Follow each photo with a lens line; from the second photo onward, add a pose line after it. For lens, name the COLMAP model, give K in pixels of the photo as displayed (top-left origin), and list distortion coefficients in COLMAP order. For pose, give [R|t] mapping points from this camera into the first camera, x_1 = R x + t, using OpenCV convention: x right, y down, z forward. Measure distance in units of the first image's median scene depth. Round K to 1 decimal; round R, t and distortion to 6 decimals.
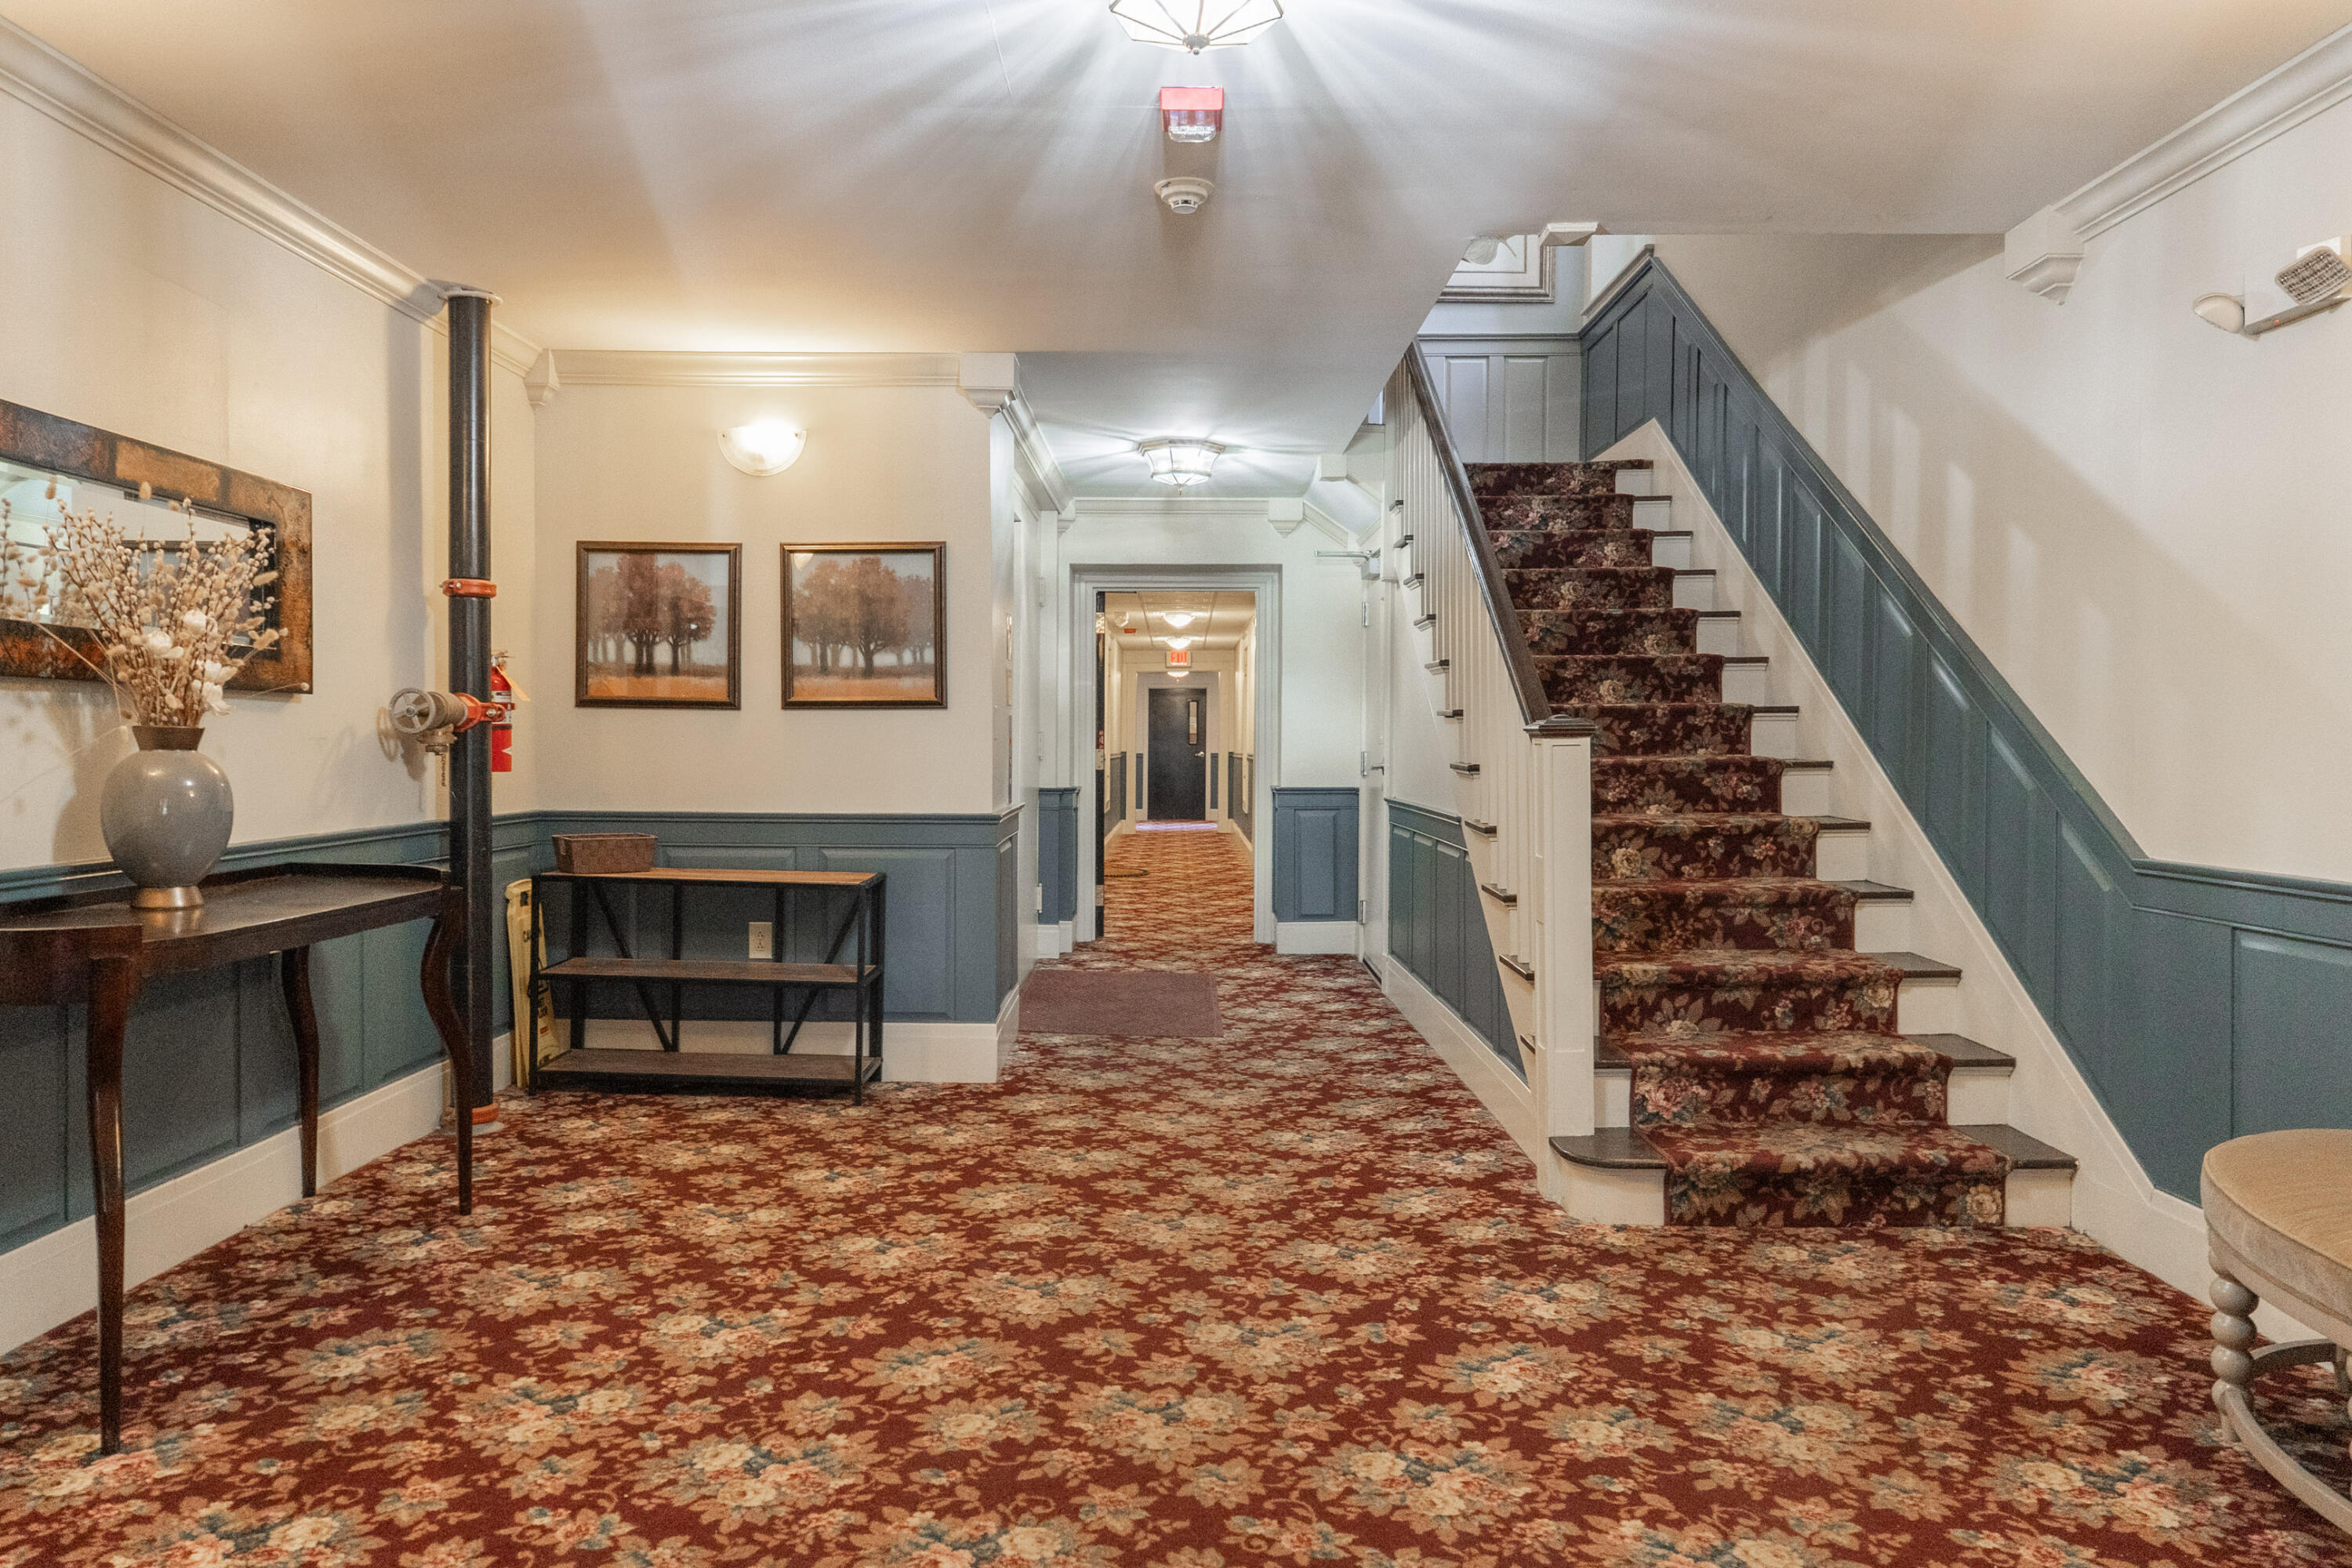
lens RADIAL K [[1528.6, 0, 1179.5], [0, 1528.6, 767.4], [0, 0, 1]] dist [0.006350, 0.001560]
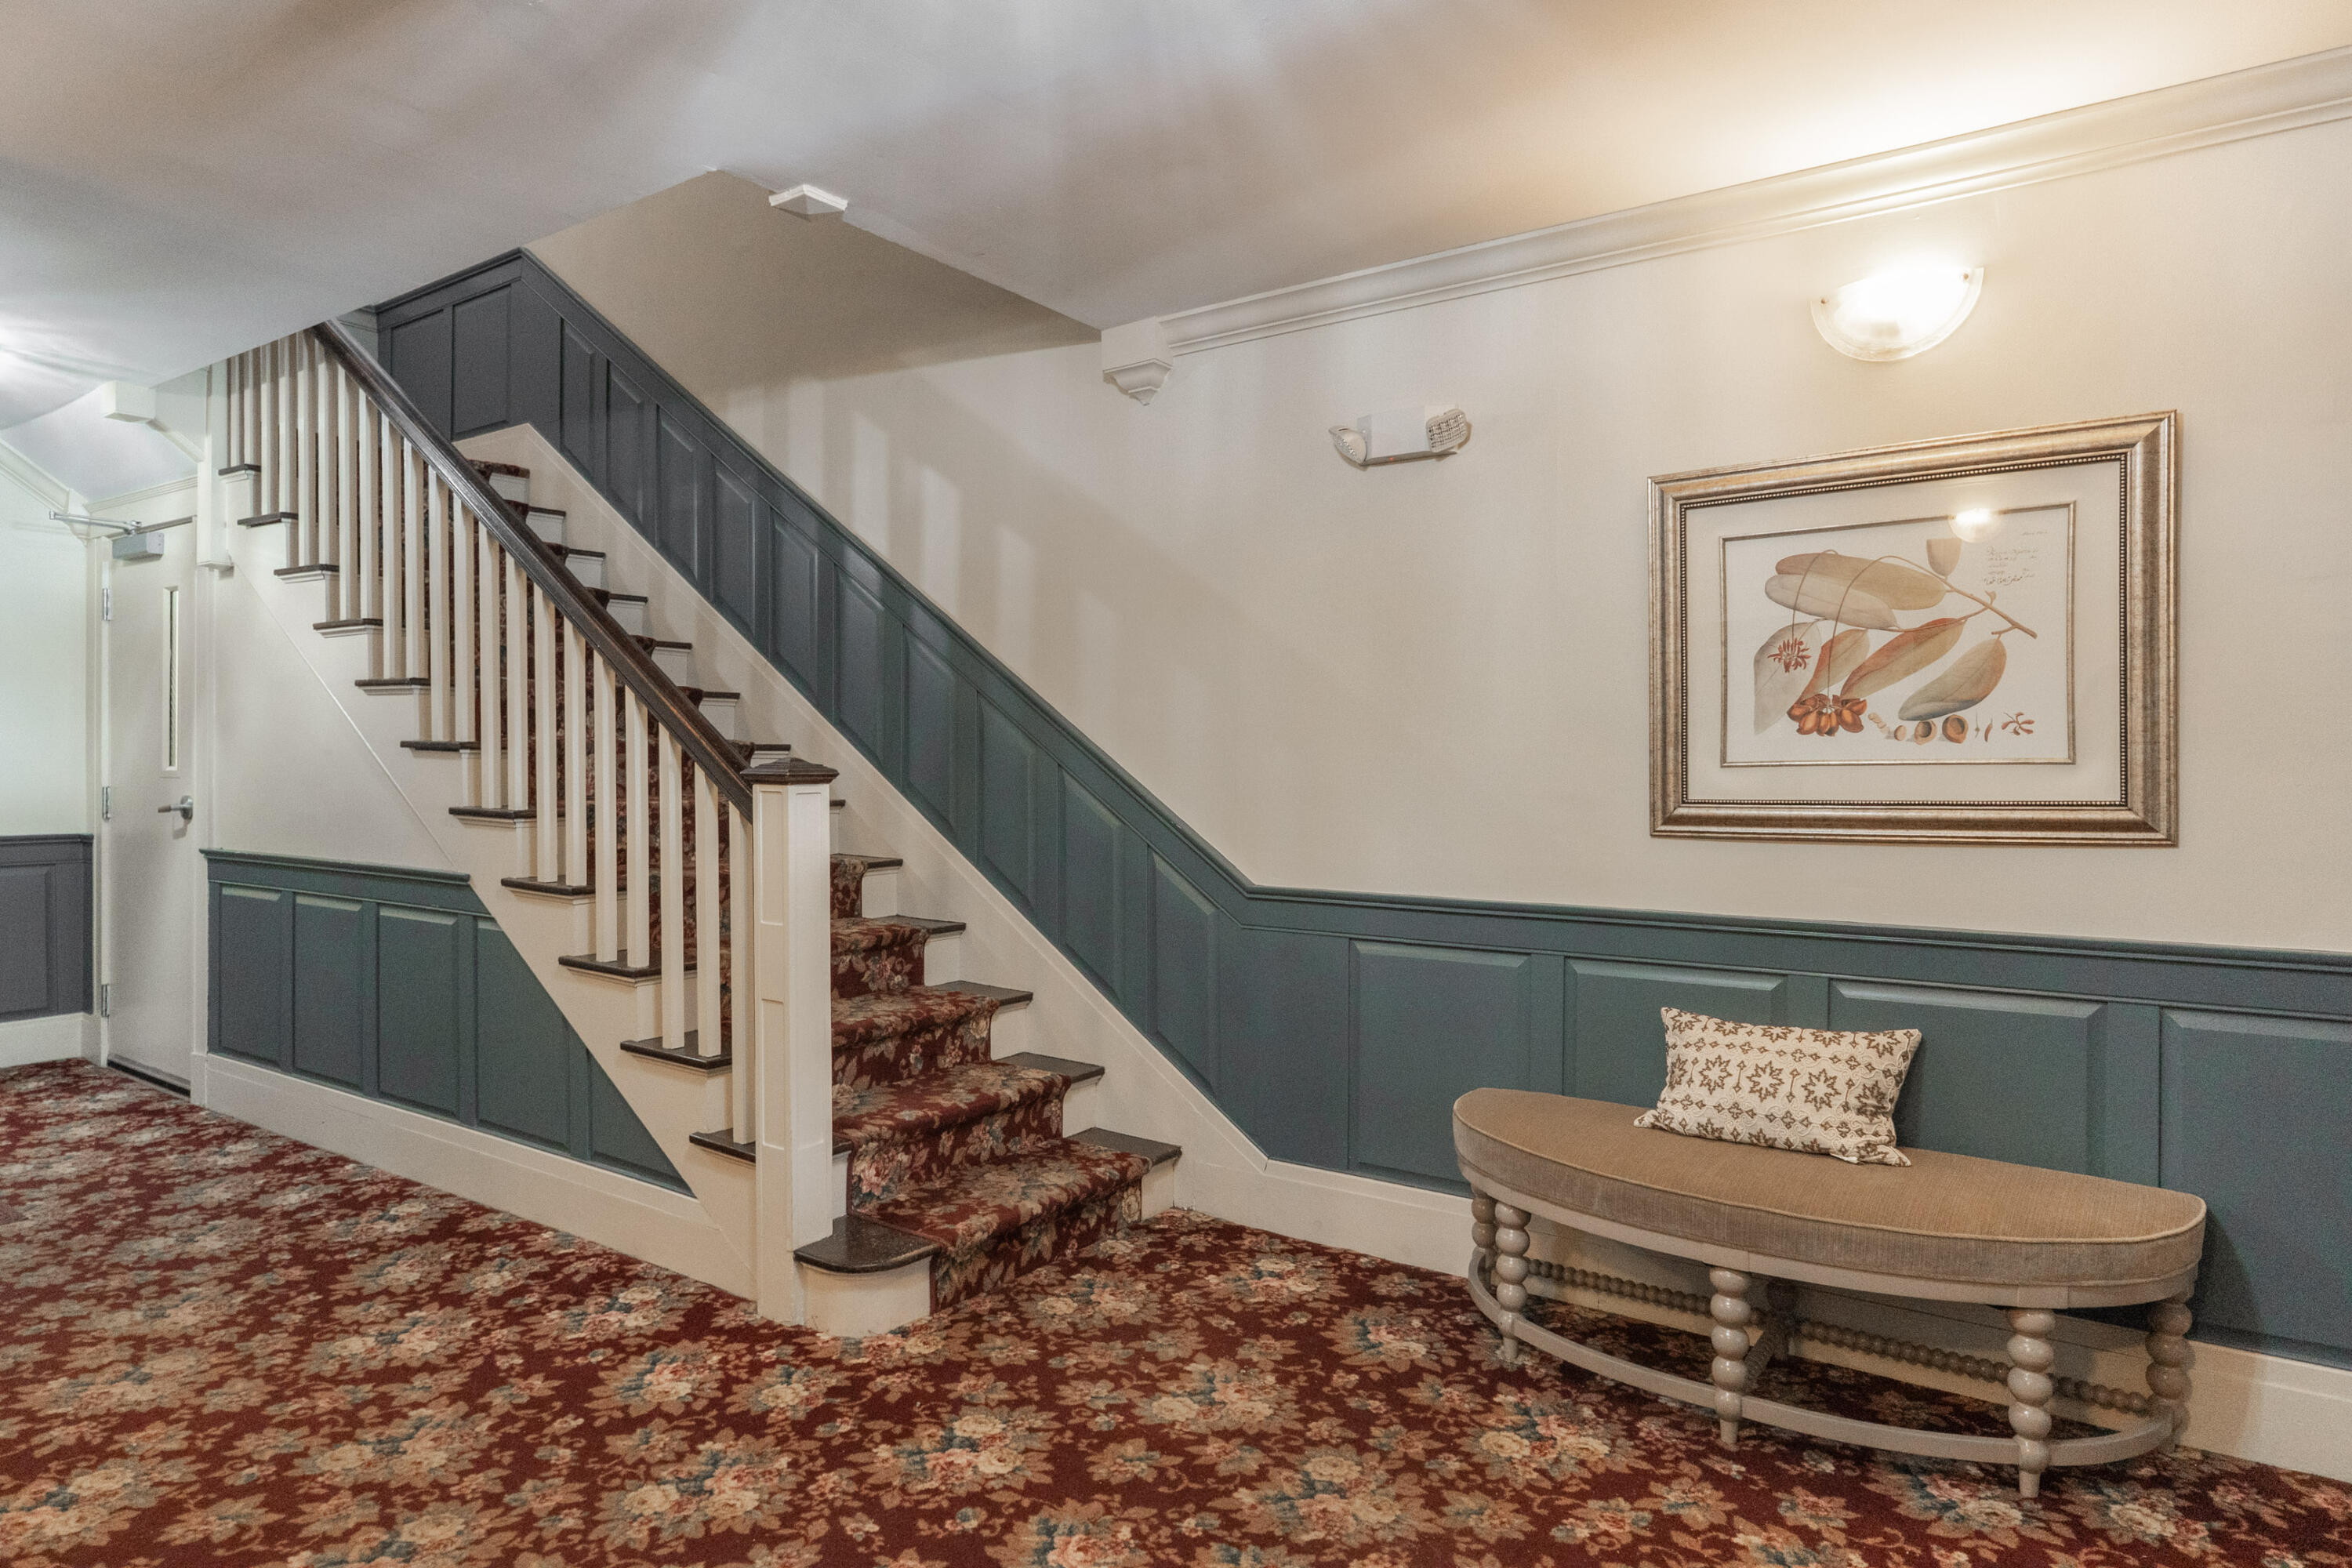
lens RADIAL K [[1402.3, 0, 1108.5], [0, 1402.3, 788.6], [0, 0, 1]] dist [0.008754, 0.001751]
pose [[0.602950, -0.010158, 0.797715, -0.272499], [0.007385, 0.999947, 0.007152, -0.021694], [-0.797745, 0.001579, 0.602993, 0.376252]]
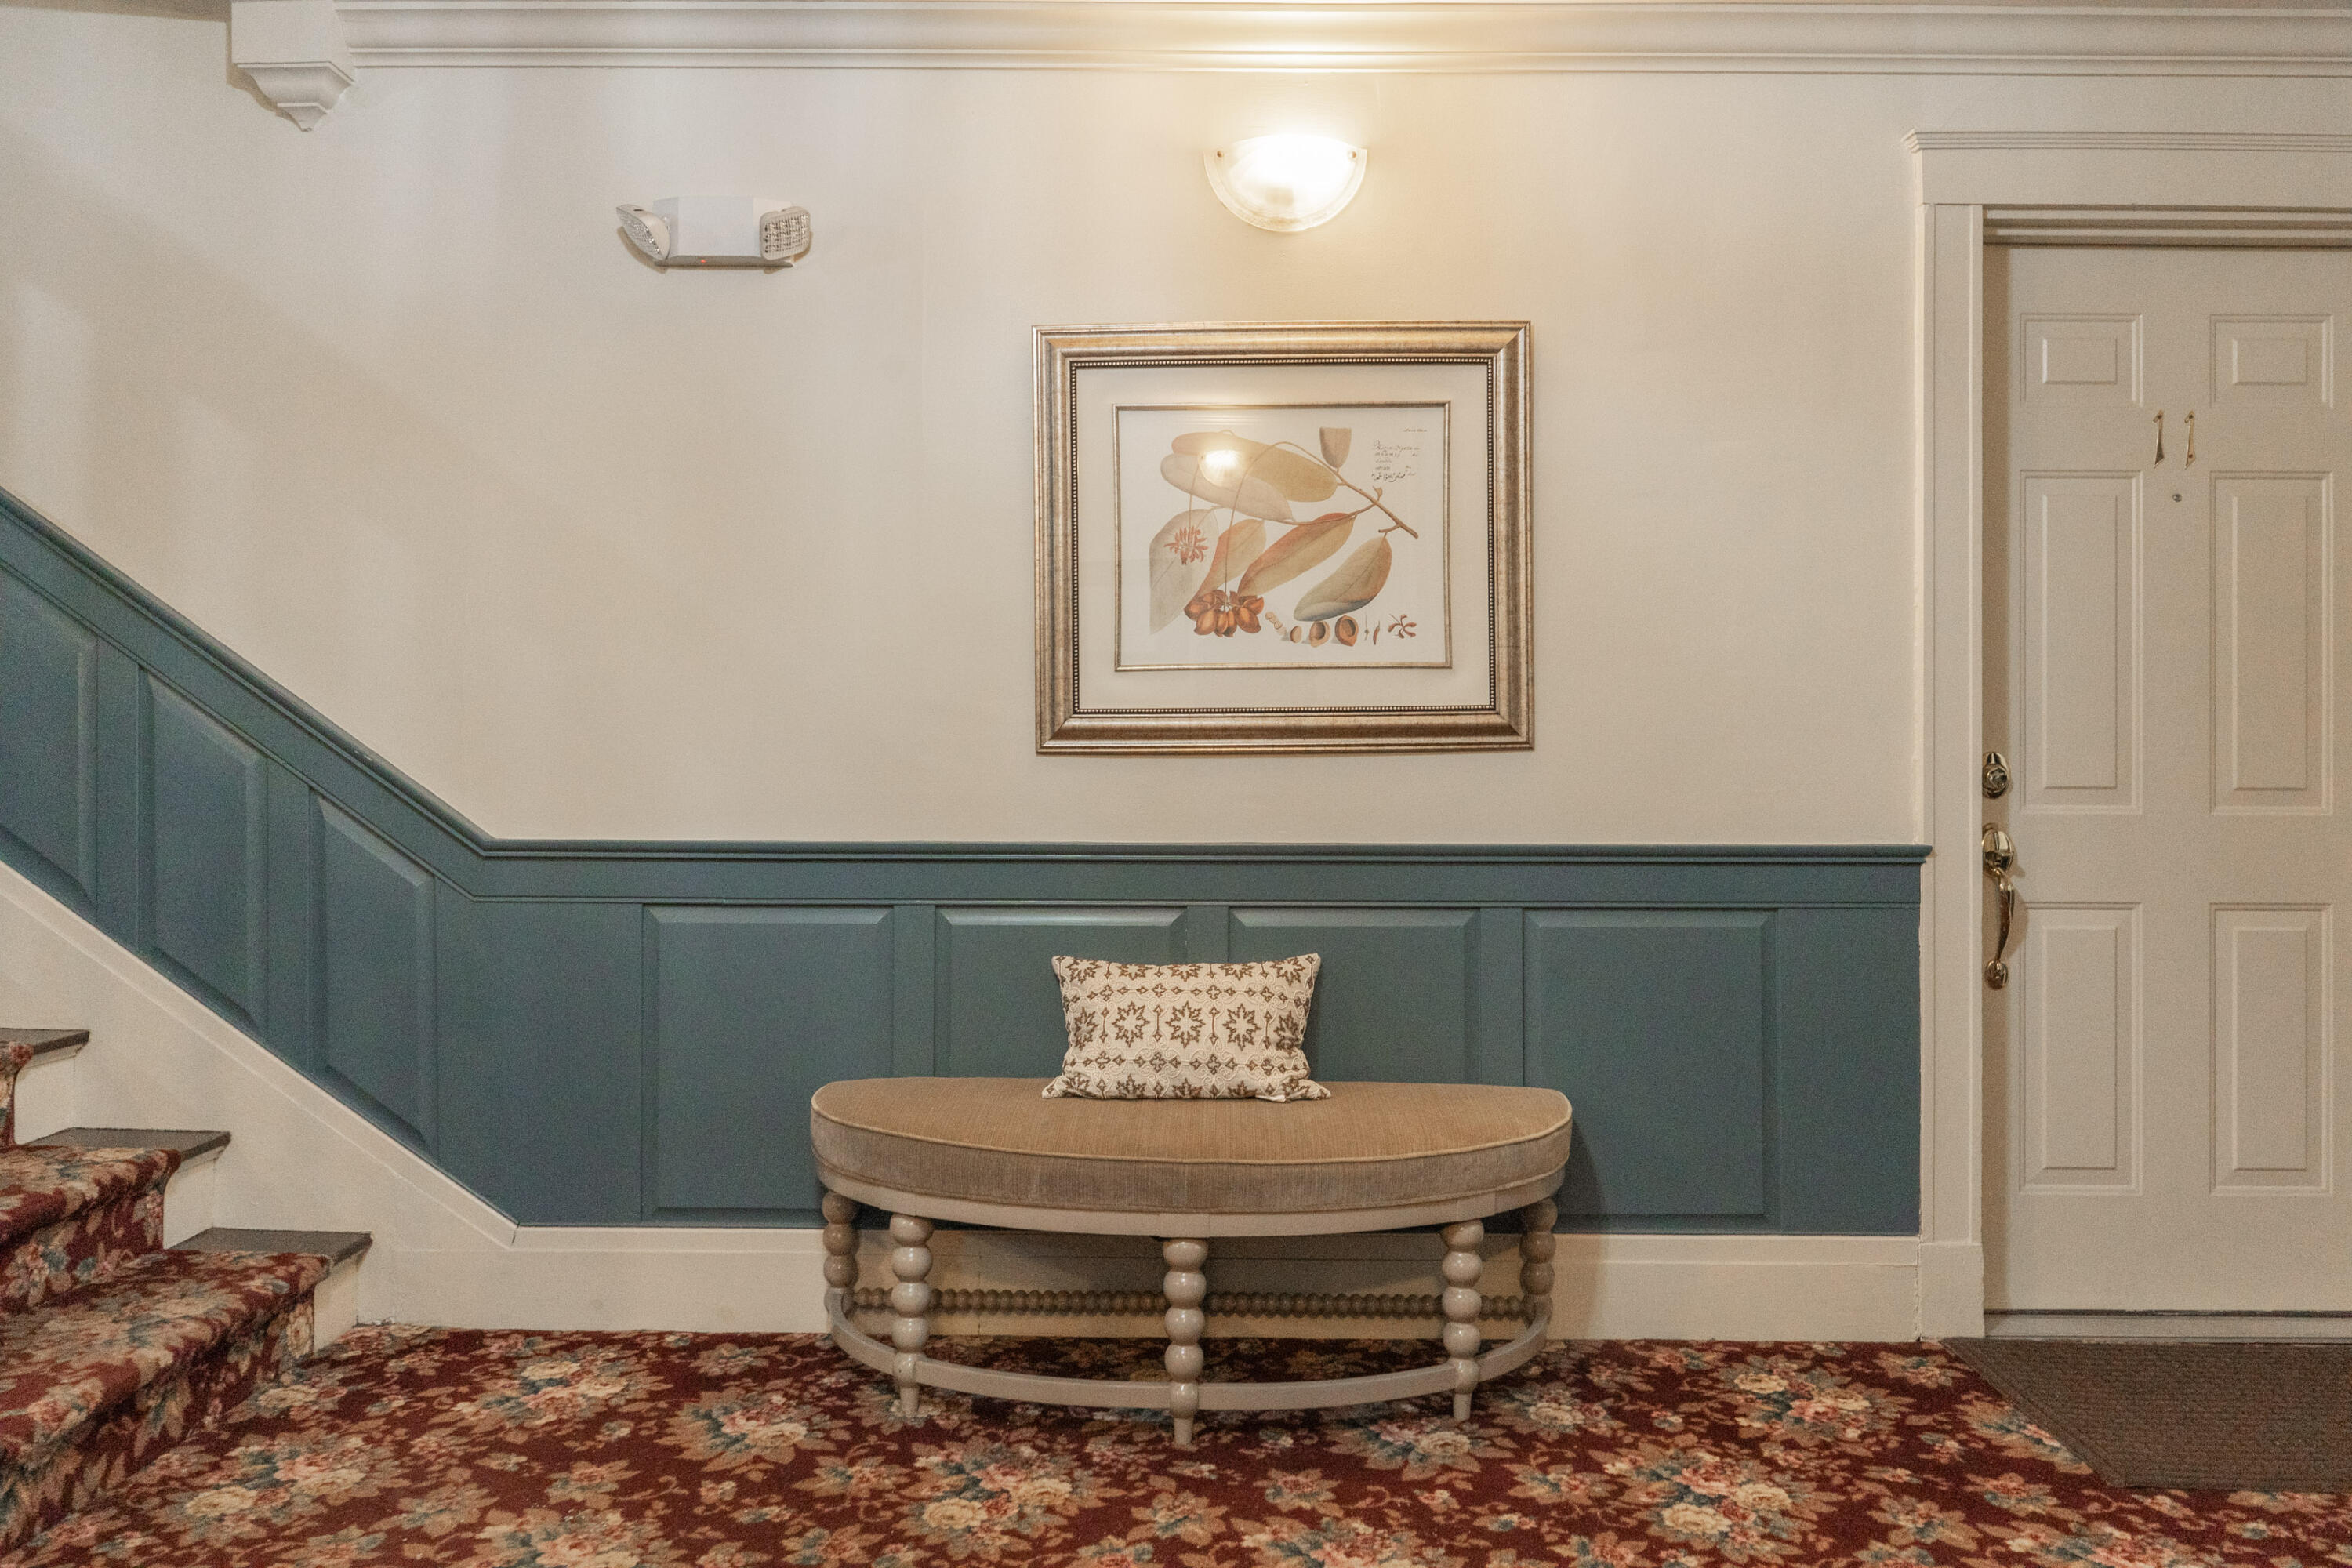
lens RADIAL K [[1708.6, 0, 1174.6], [0, 1708.6, 751.1], [0, 0, 1]] dist [0.017570, -0.011154]
pose [[0.024835, 0.008585, 0.999655, -0.262446], [0.010460, 0.999906, -0.008847, 0.019898], [-0.999637, 0.010676, 0.024742, 0.525637]]
